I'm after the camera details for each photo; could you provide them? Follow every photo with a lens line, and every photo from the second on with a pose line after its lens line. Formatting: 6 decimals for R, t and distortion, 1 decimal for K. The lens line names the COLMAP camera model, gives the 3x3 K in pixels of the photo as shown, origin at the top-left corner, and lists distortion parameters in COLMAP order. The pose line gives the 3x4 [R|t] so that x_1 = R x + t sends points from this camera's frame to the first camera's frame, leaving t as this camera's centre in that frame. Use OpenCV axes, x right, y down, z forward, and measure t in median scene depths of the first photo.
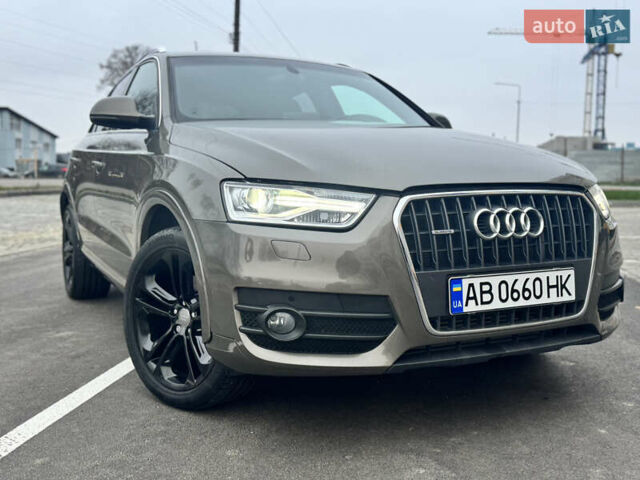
lens RADIAL K [[680.0, 0, 320.0], [0, 680.0, 240.0], [0, 0, 1]] dist [0.043913, 0.004495]
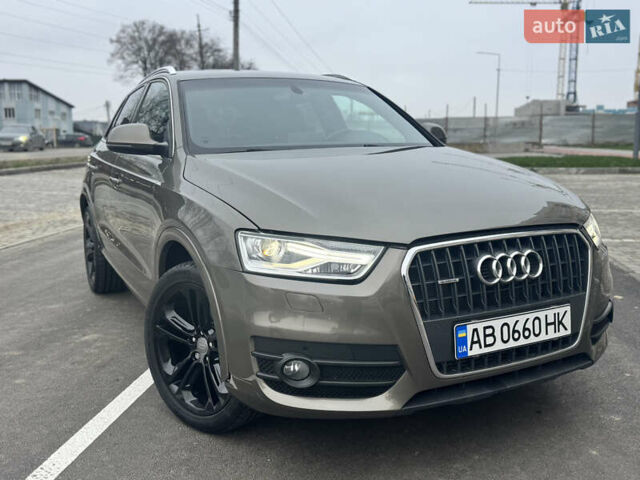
lens RADIAL K [[617.9, 0, 320.0], [0, 617.9, 240.0], [0, 0, 1]] dist [0.036890, -0.020825]
pose [[0.999868, -0.015631, 0.004500, -0.019155], [0.015288, 0.997555, 0.068191, -0.130607], [-0.005555, -0.068113, 0.997662, 0.048609]]
